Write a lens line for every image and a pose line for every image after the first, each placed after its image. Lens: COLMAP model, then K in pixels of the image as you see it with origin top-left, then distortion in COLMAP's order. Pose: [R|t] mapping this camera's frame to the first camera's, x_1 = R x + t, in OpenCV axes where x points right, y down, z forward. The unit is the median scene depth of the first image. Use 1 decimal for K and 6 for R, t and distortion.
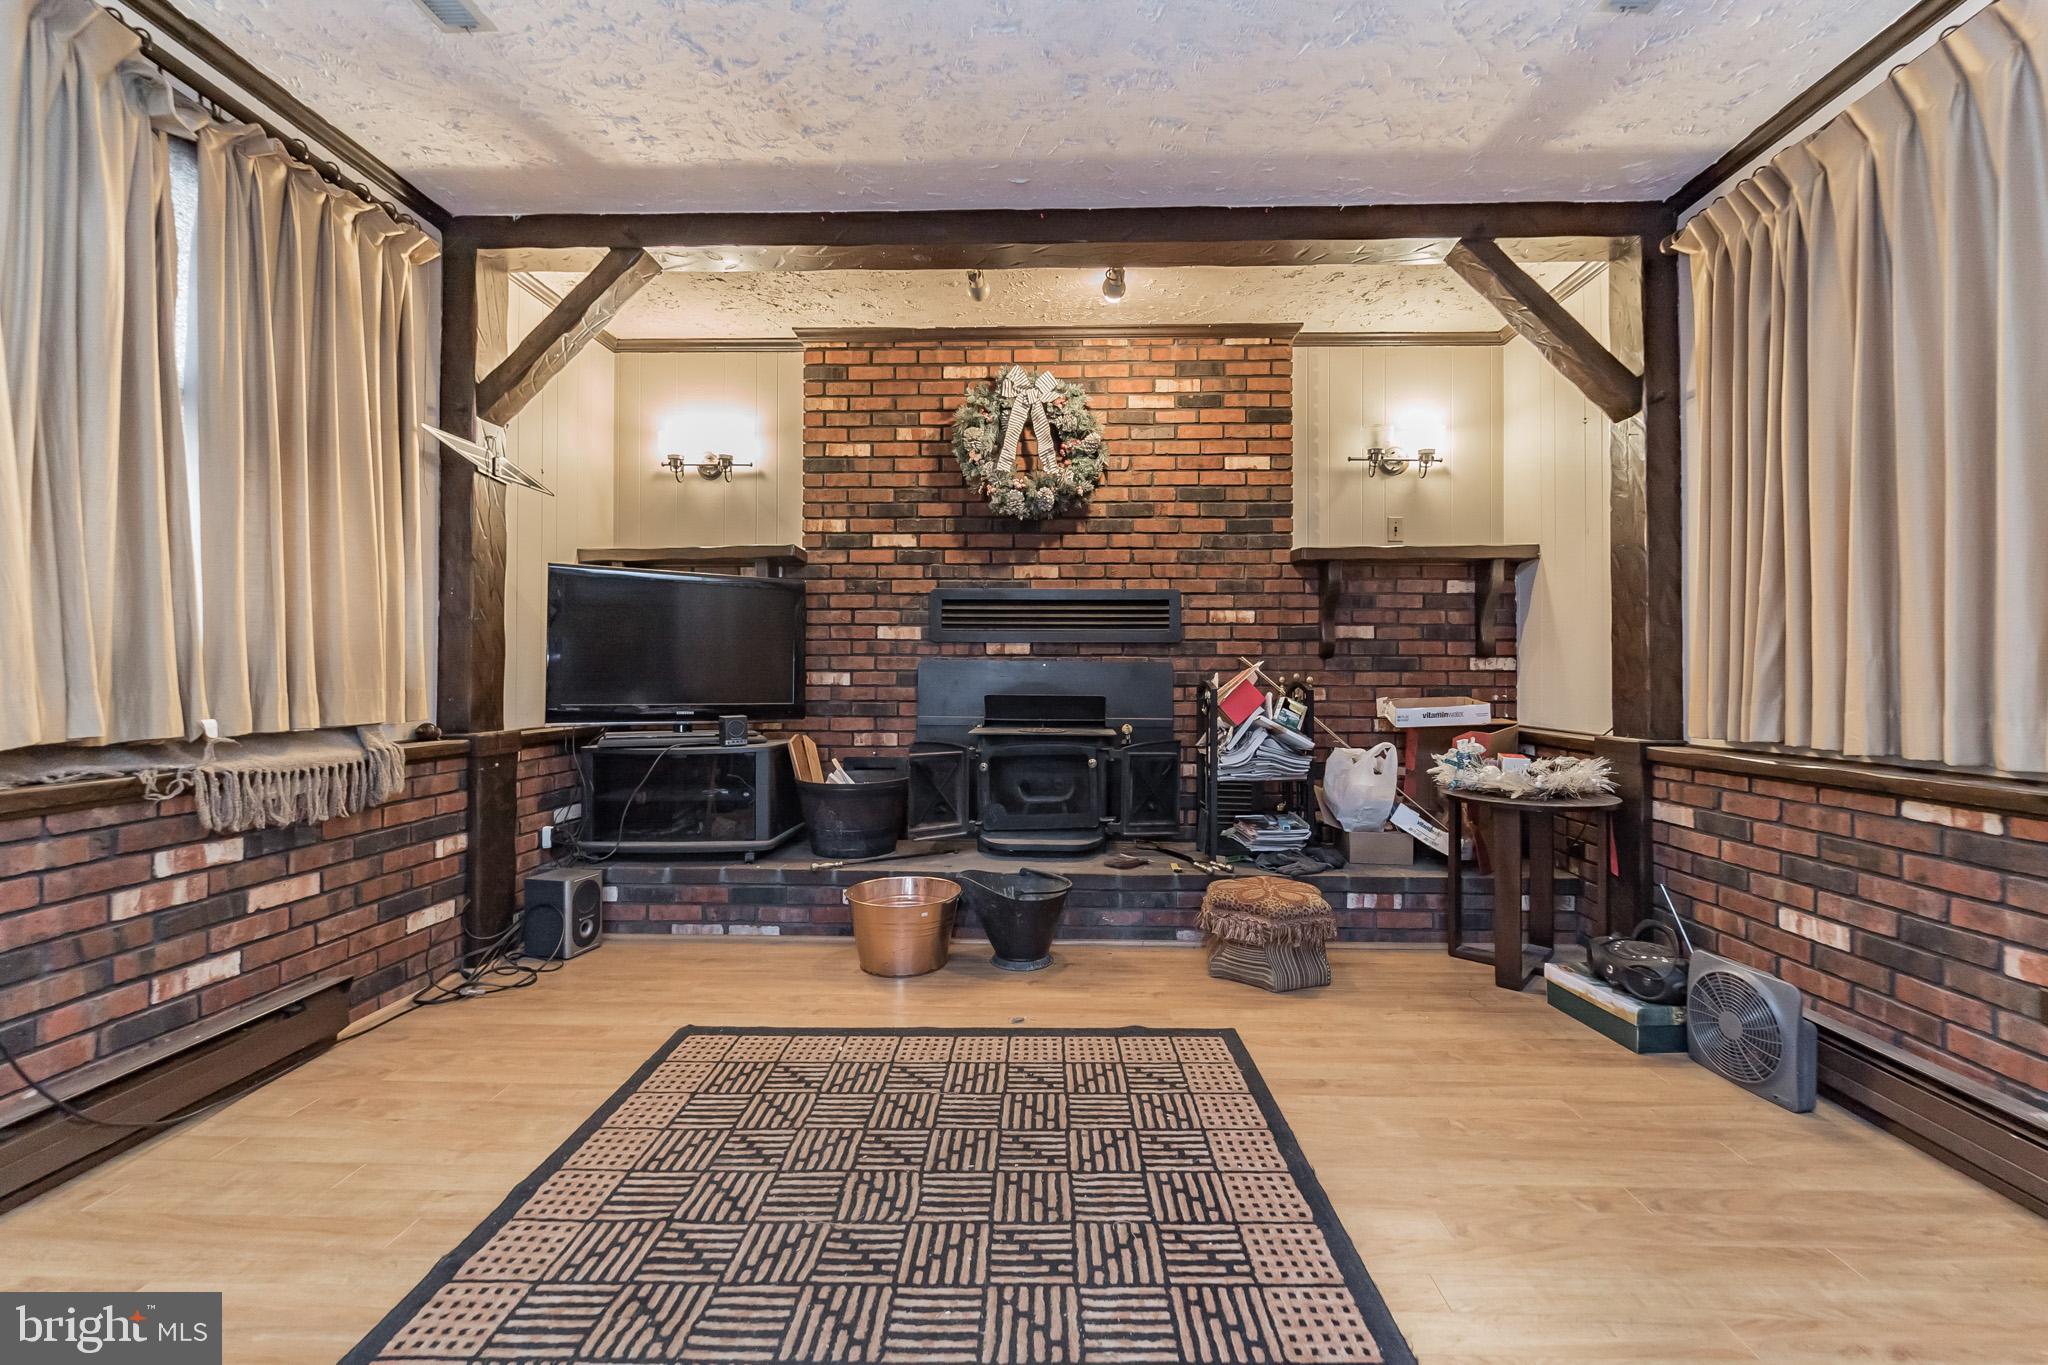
lens RADIAL K [[842.6, 0, 1031.8], [0, 842.6, 672.3], [0, 0, 1]] dist [-0.002544, 0.000115]
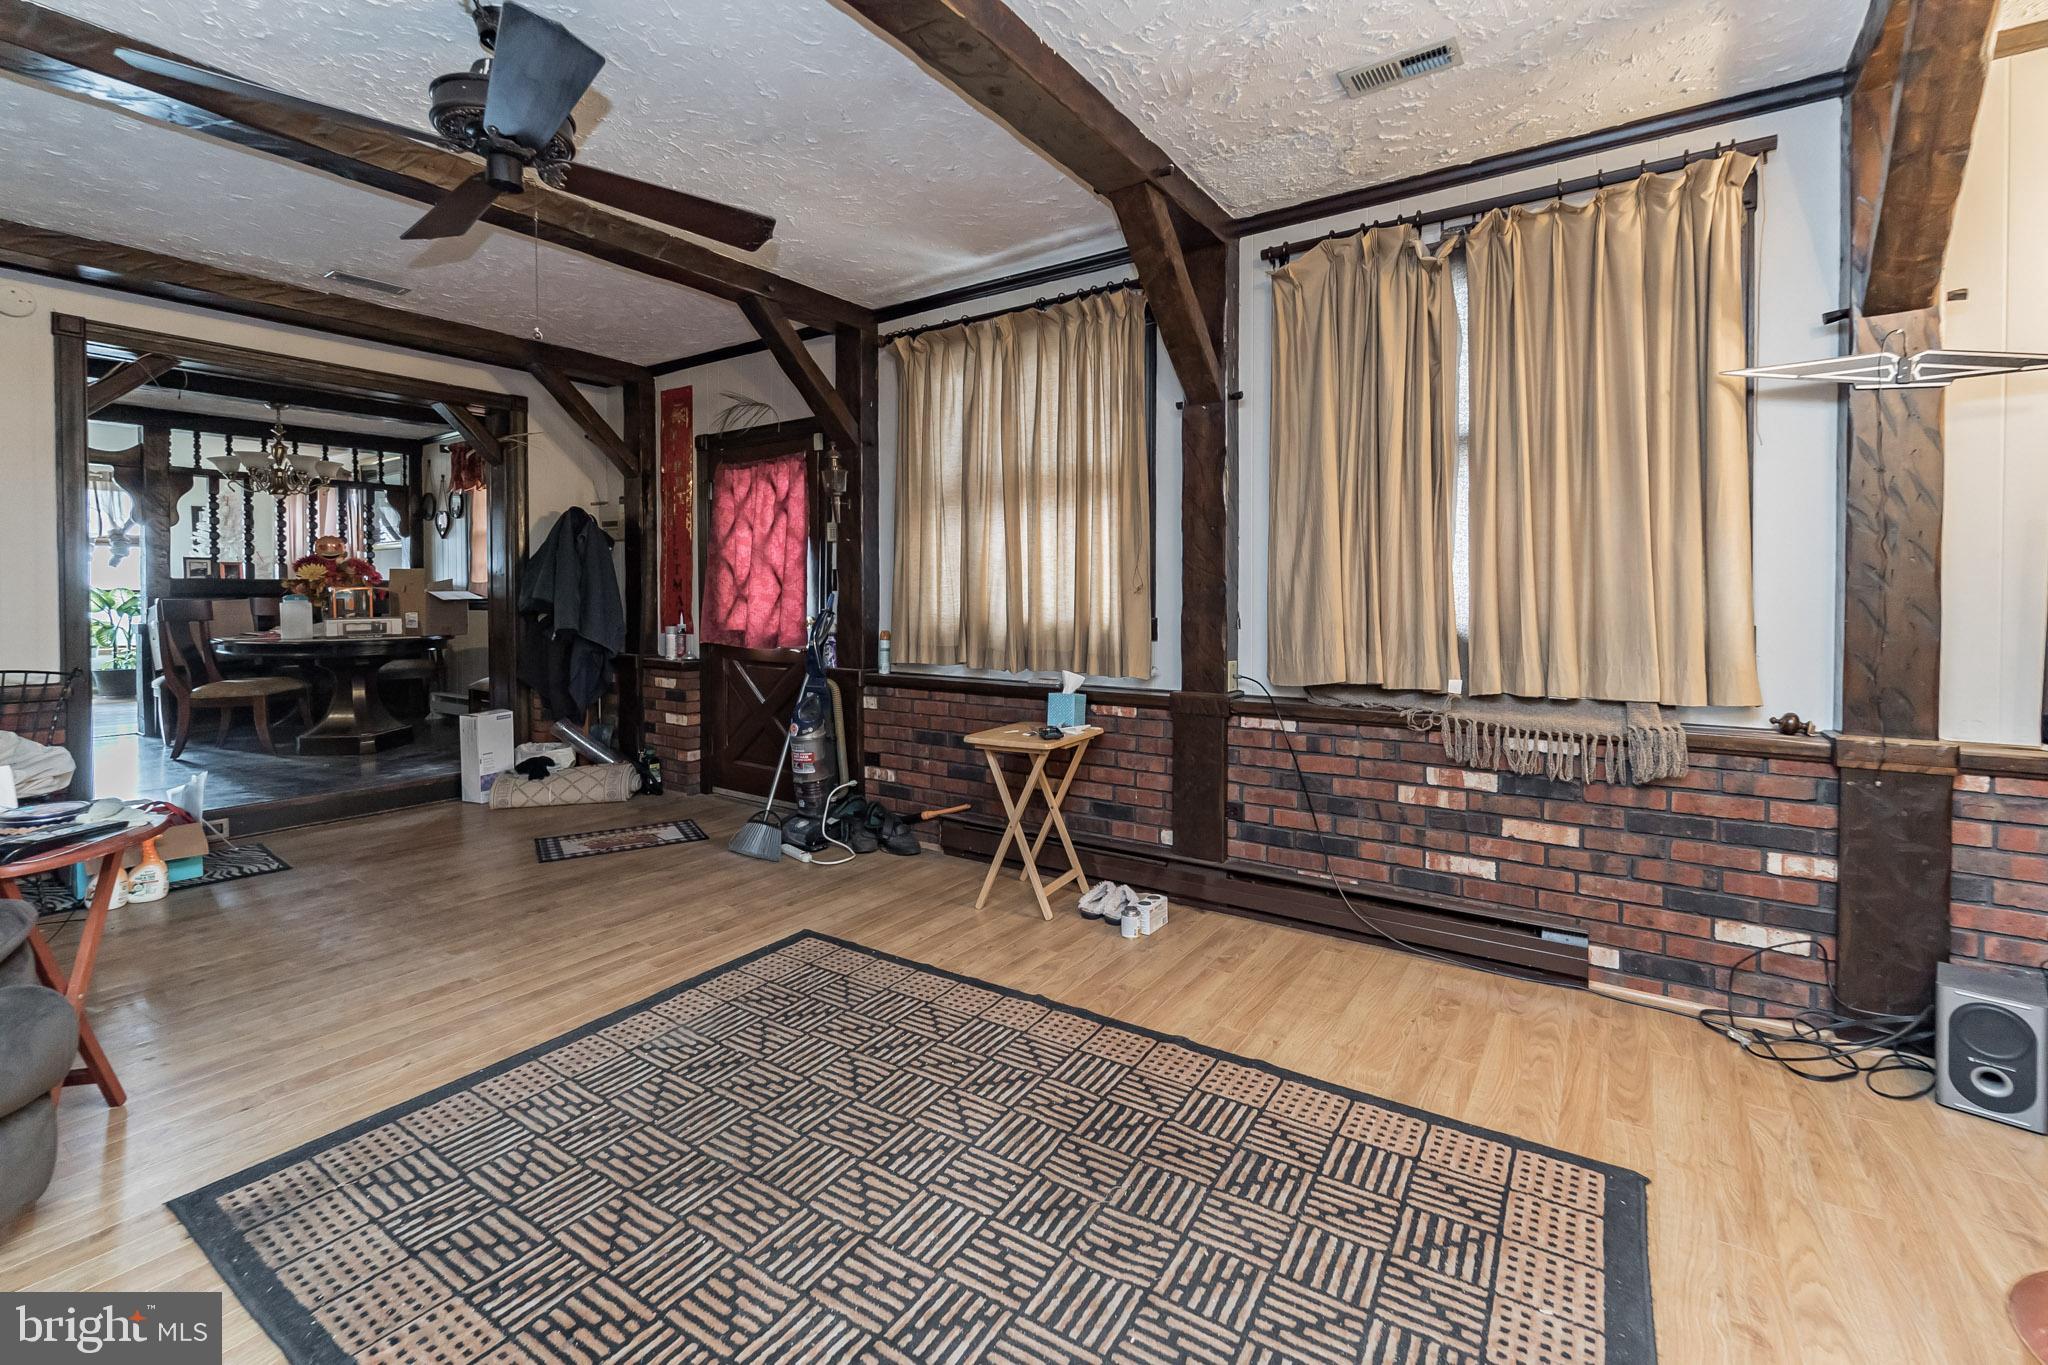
lens RADIAL K [[842.6, 0, 1071.7], [0, 842.6, 619.3], [0, 0, 1]] dist [-0.002544, 0.000115]
pose [[-0.495453, 0.016837, -0.868471, 0.495718], [-0.002653, 0.999778, 0.020896, -0.066021], [0.868630, 0.012657, -0.495299, 1.082975]]
